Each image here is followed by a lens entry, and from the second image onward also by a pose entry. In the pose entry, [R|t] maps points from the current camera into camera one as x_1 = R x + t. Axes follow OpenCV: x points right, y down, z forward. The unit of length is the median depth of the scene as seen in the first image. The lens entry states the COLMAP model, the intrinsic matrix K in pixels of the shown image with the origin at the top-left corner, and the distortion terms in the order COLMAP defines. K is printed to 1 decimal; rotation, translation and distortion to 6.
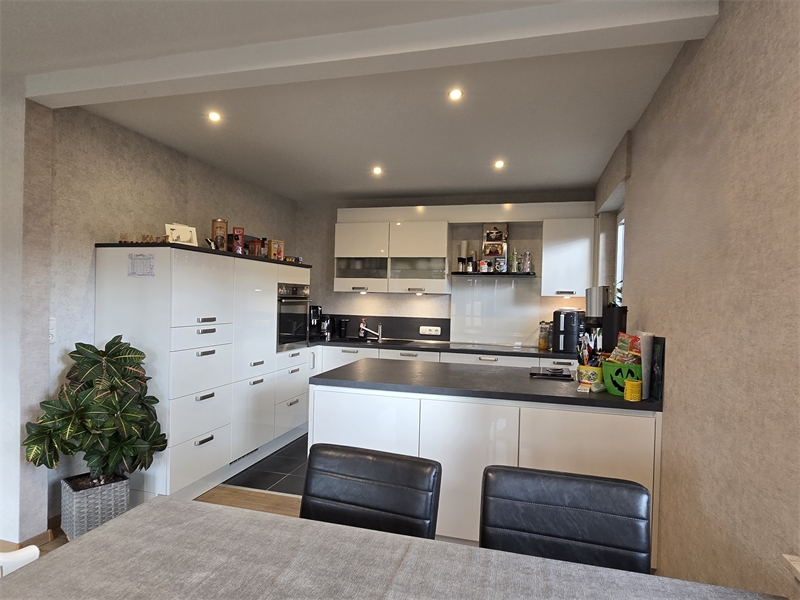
lens RADIAL K [[474.8, 0, 395.3], [0, 474.8, 306.4], [0, 0, 1]] dist [-0.000578, 0.002197]
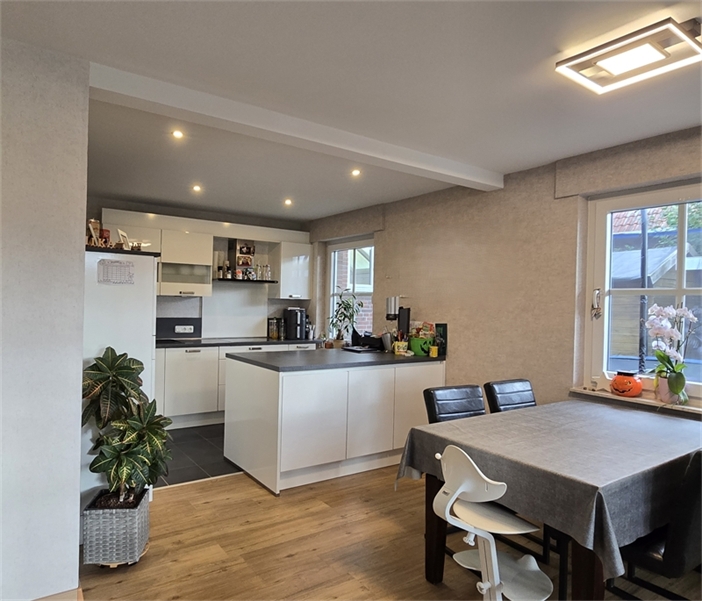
lens RADIAL K [[468.7, 0, 317.5], [0, 468.7, 308.6], [0, 0, 1]] dist [0.003353, 0.002867]
pose [[0.665129, -0.019737, 0.746468, -0.684266], [0.006714, 0.999768, 0.020452, -0.022762], [-0.746698, -0.008591, 0.665107, 0.045745]]
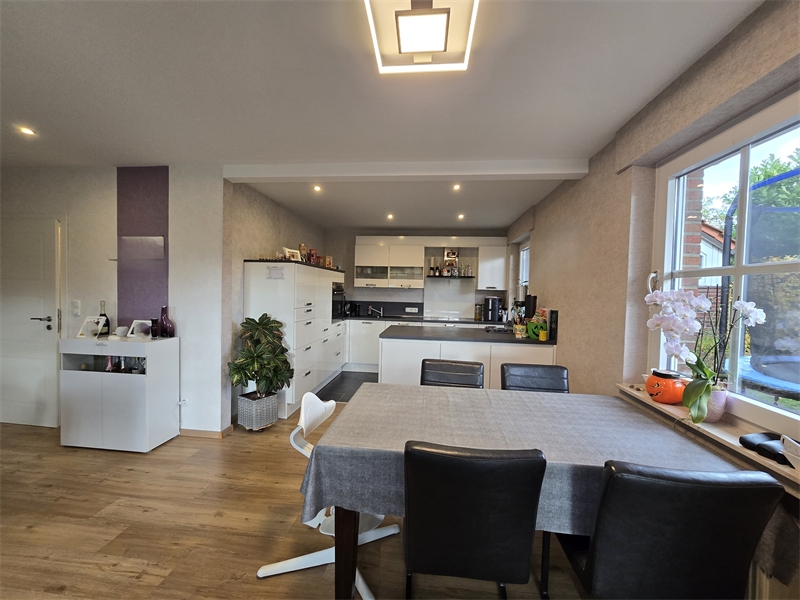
lens RADIAL K [[331.2, 0, 399.3], [0, 331.2, 301.6], [0, 0, 1]] dist [0.002445, 0.001205]
pose [[0.986634, -0.006595, 0.162819, -0.204774], [0.003305, 0.999785, 0.020466, -0.004029], [-0.162919, -0.019654, 0.986444, -0.192443]]
